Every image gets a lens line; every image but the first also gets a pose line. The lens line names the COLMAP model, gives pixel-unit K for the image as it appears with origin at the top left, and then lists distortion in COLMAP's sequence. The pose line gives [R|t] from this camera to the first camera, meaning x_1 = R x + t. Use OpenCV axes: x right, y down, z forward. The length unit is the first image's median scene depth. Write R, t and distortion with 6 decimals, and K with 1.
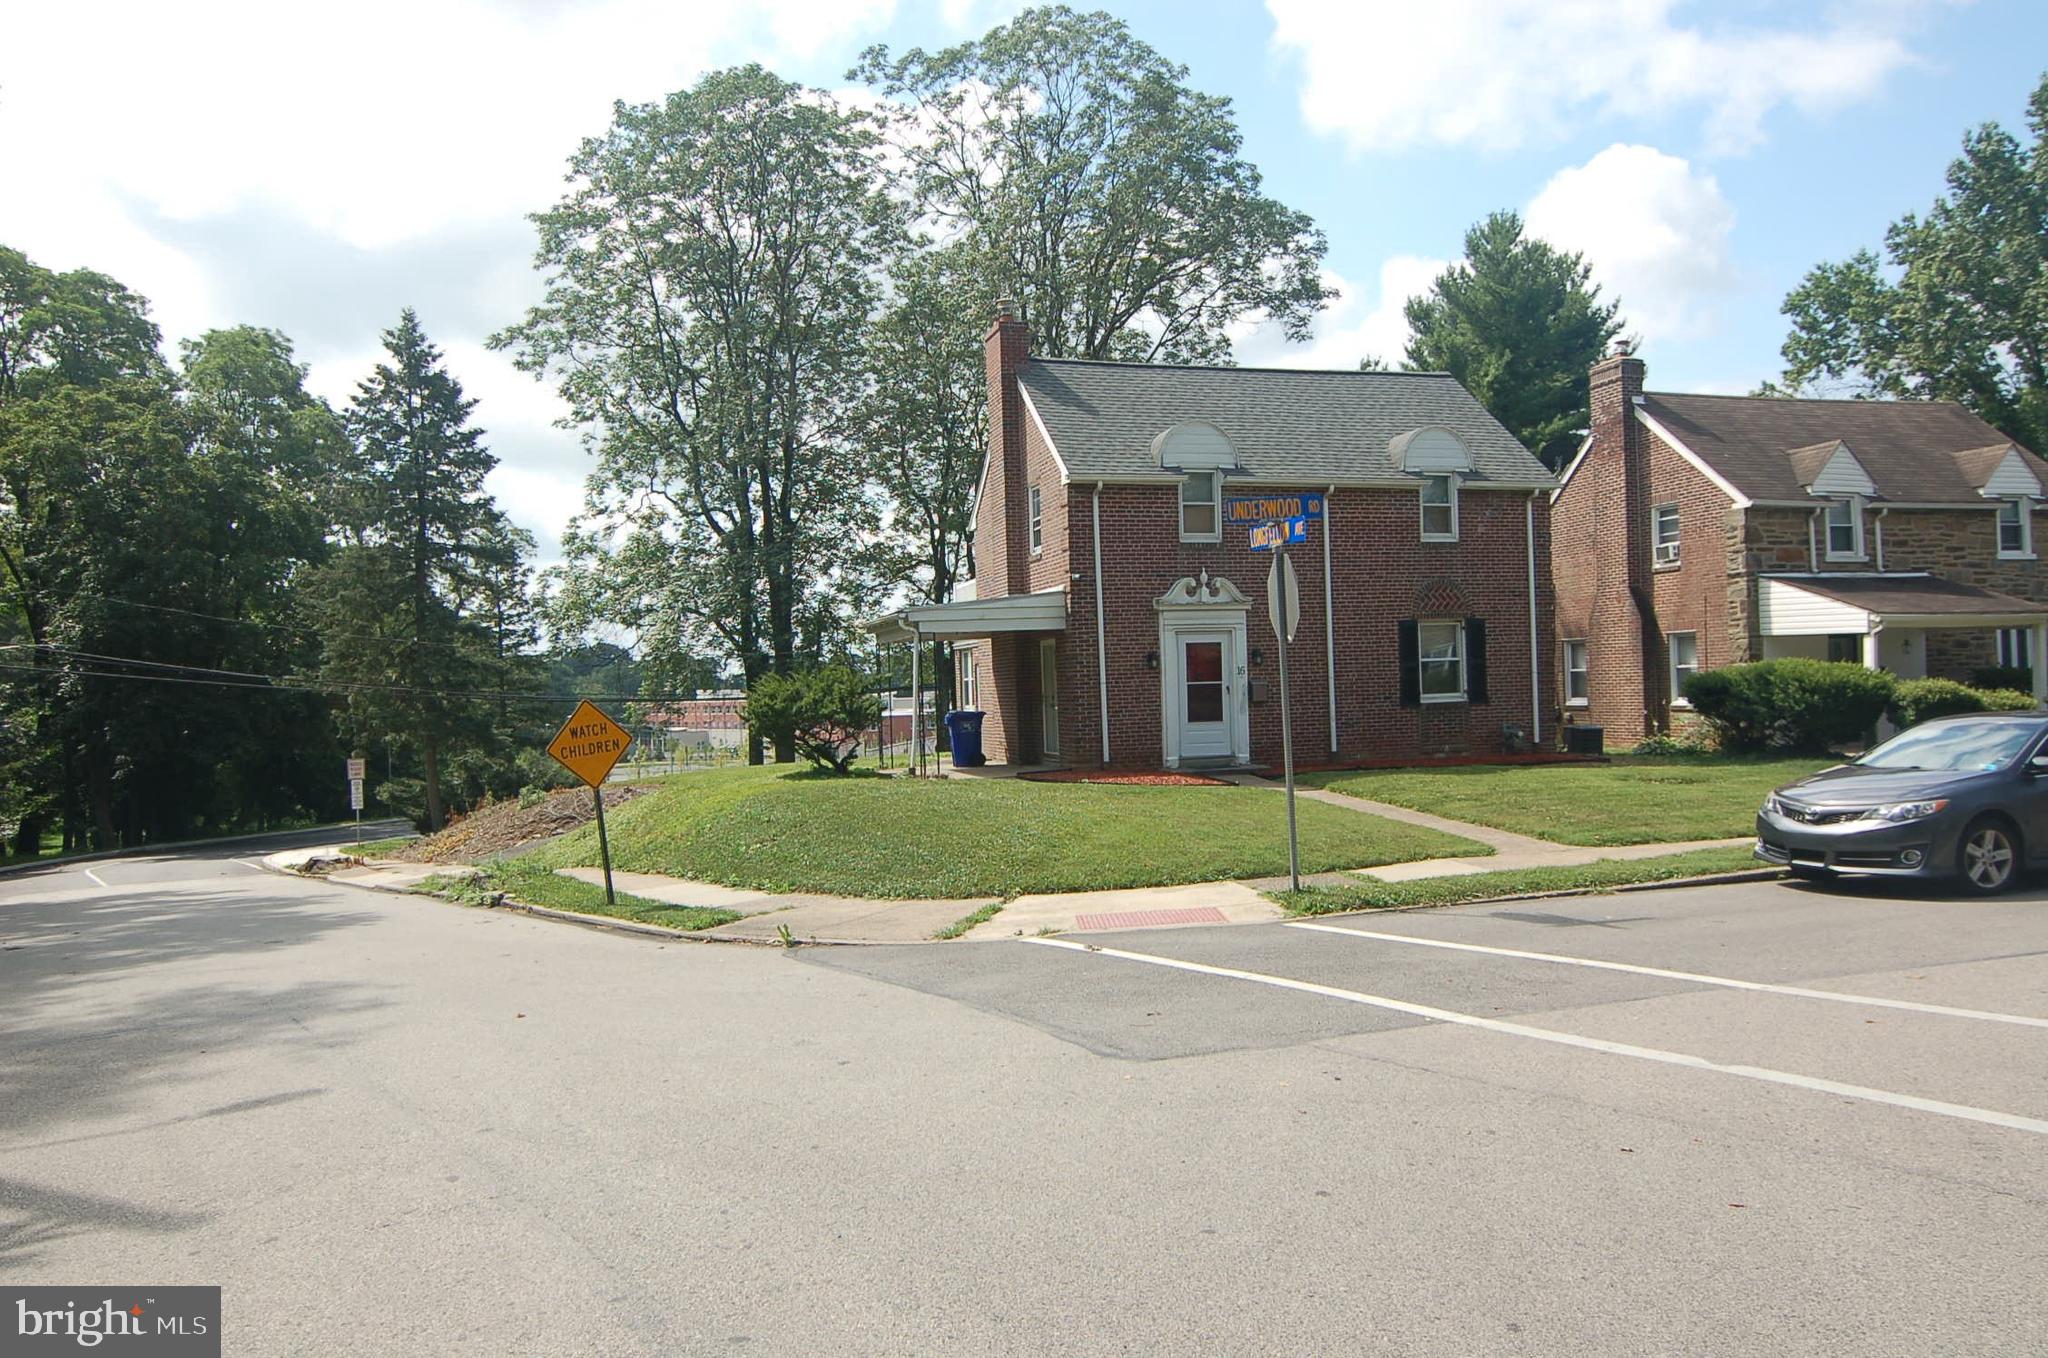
lens RADIAL K [[1395.9, 0, 1024.1], [0, 1395.9, 691.7], [0, 0, 1]] dist [0.006379, -0.018210]
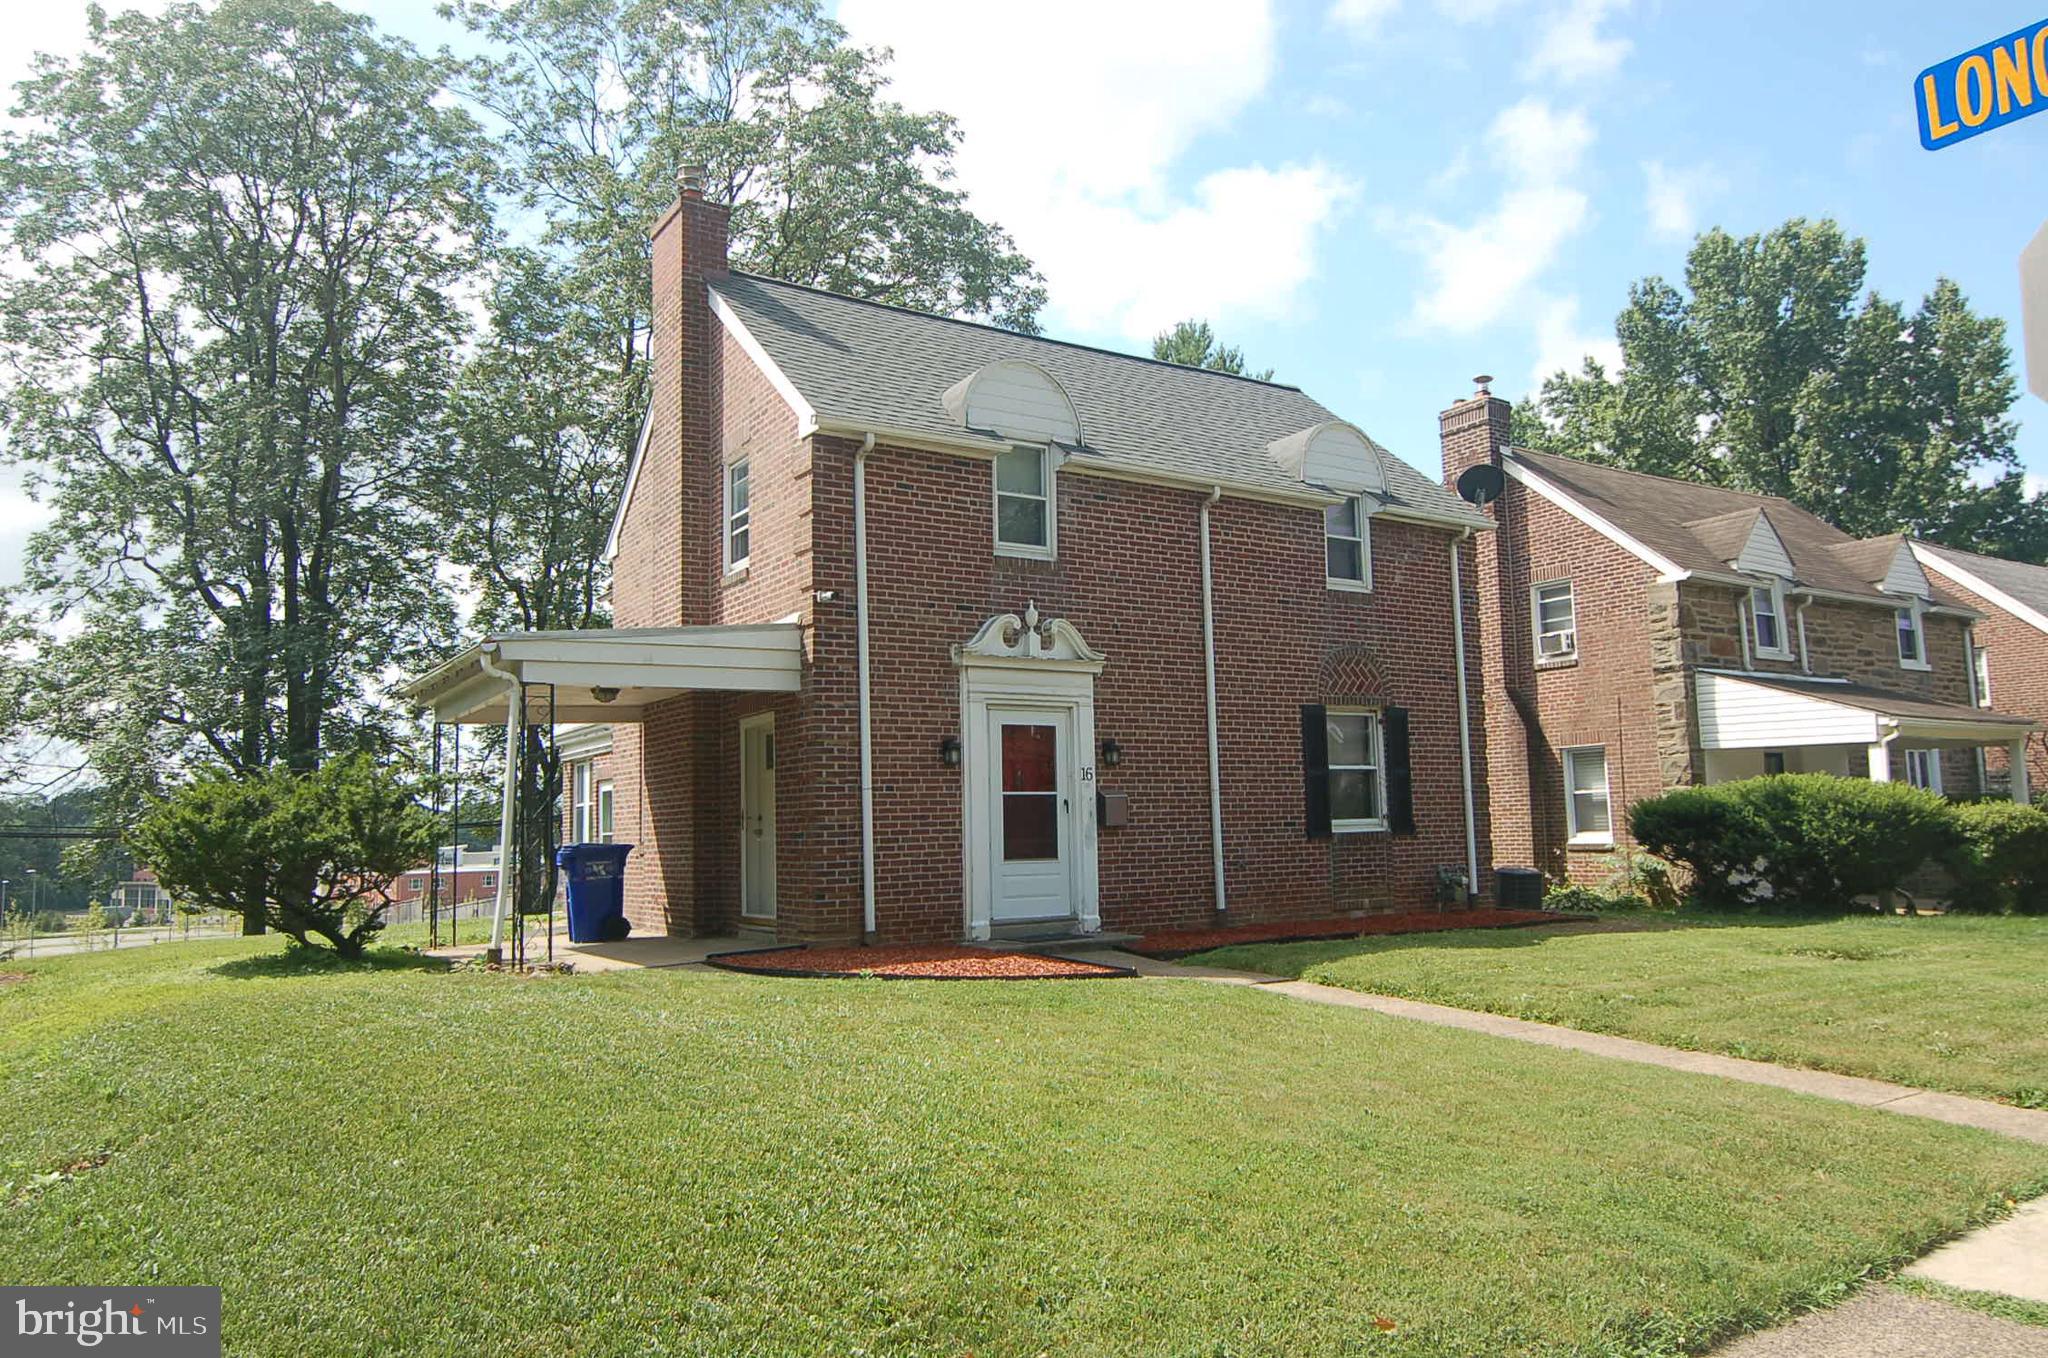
lens RADIAL K [[1395.9, 0, 1035.4], [0, 1395.9, 694.9], [0, 0, 1]] dist [0.006379, -0.018210]
pose [[0.957413, 0.036089, 0.286458, -0.034516], [-0.004817, 0.994016, -0.109128, 0.014701], [-0.288682, 0.103100, 0.951858, 0.380018]]
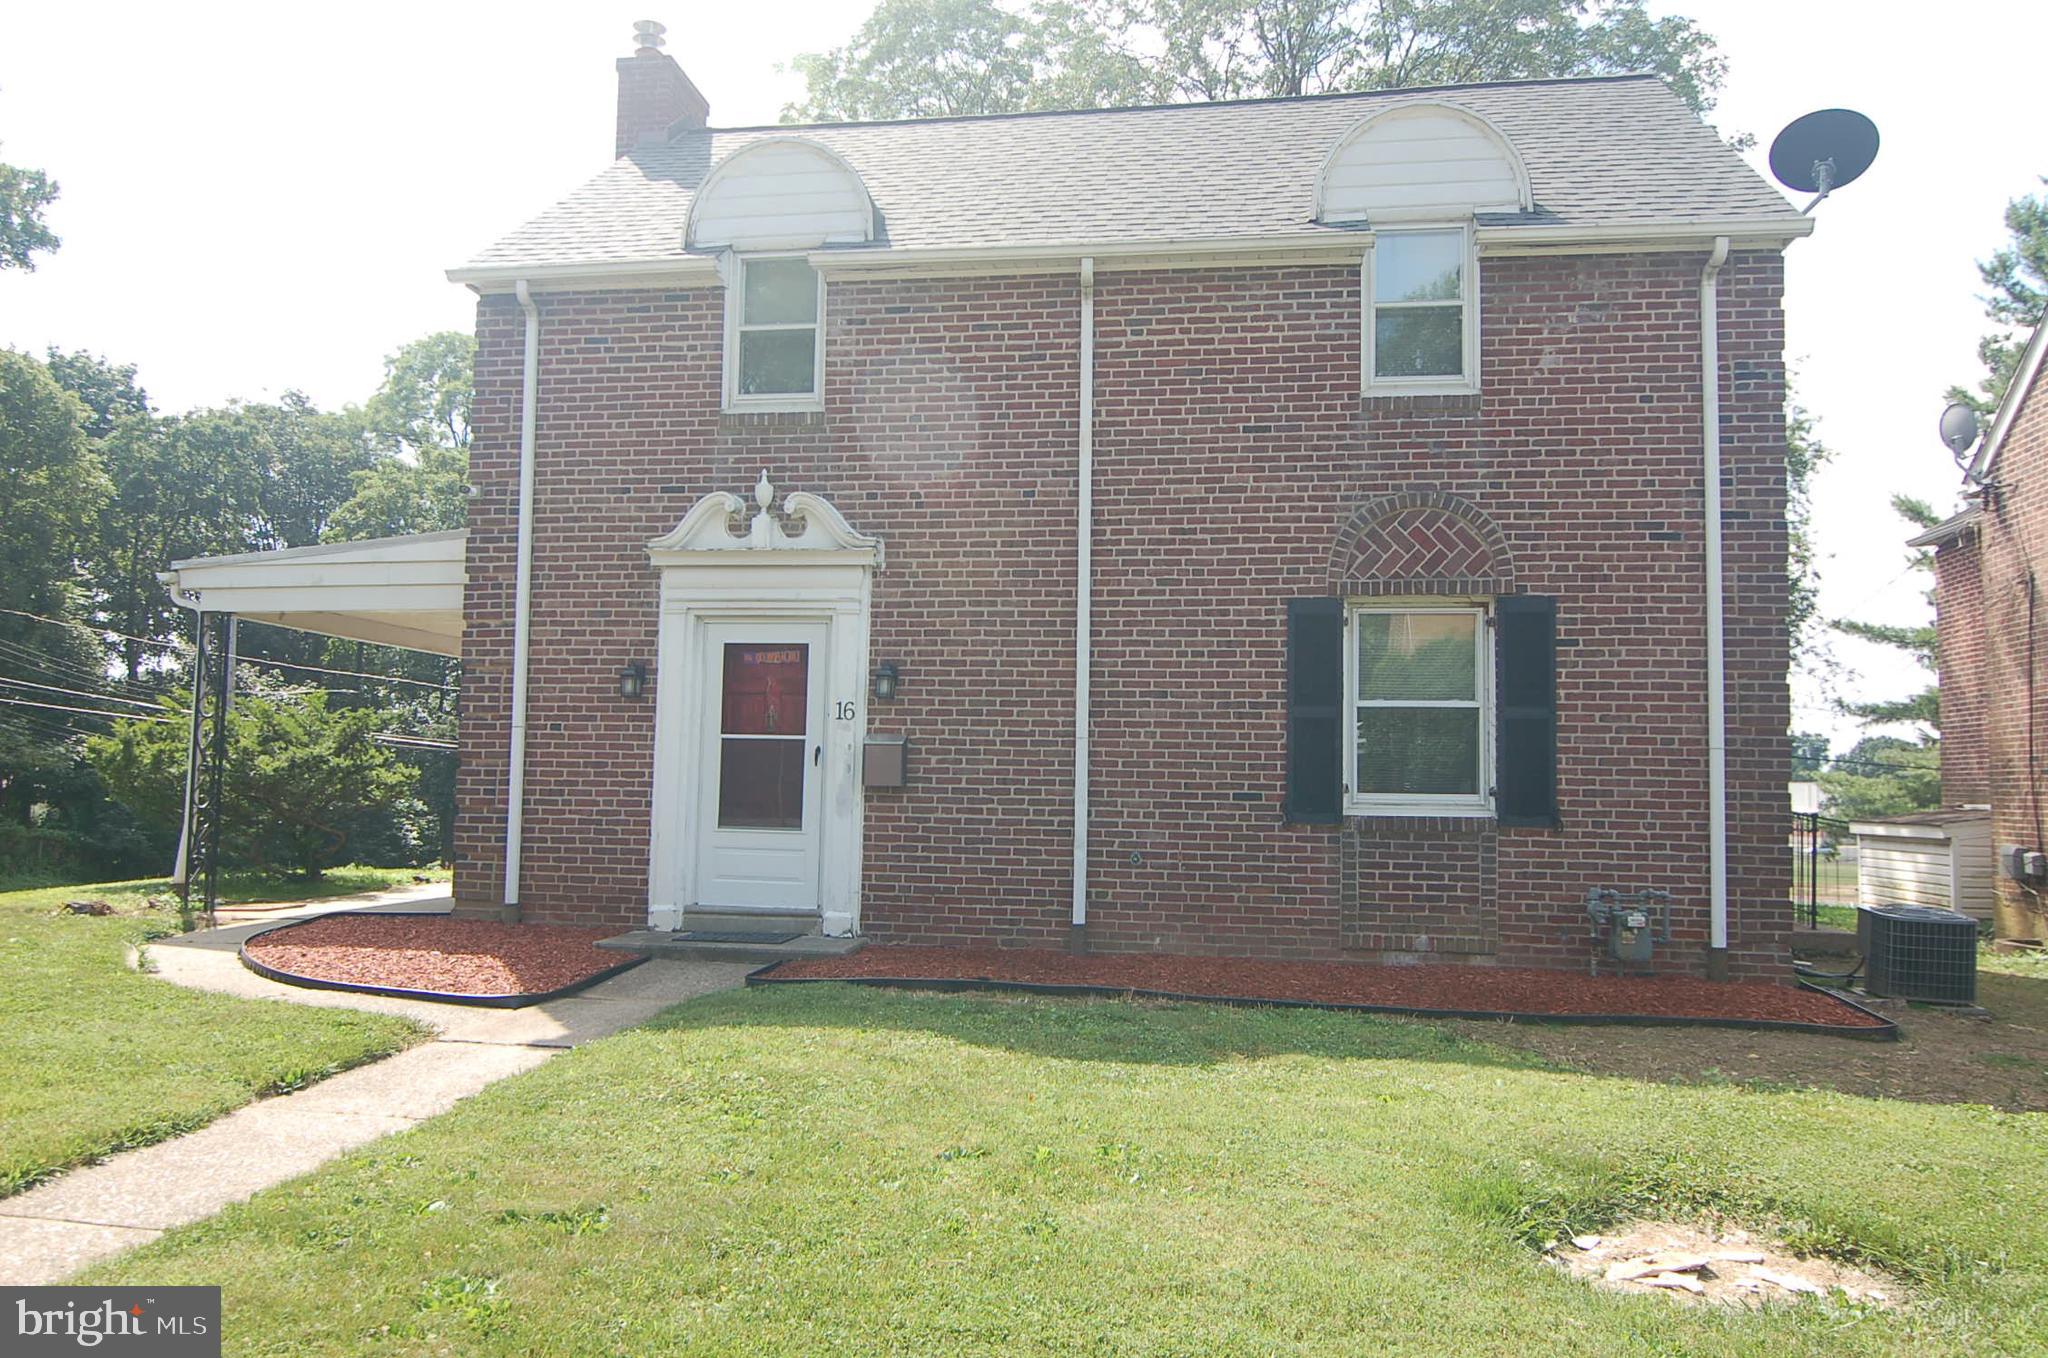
lens RADIAL K [[1395.9, 0, 1031.6], [0, 1395.9, 692.2], [0, 0, 1]] dist [0.006379, -0.018210]
pose [[0.902379, 0.019193, -0.430515, 0.340604], [-0.047514, 0.997348, -0.055127, -0.000244], [0.428316, 0.070201, 0.900898, 0.568849]]
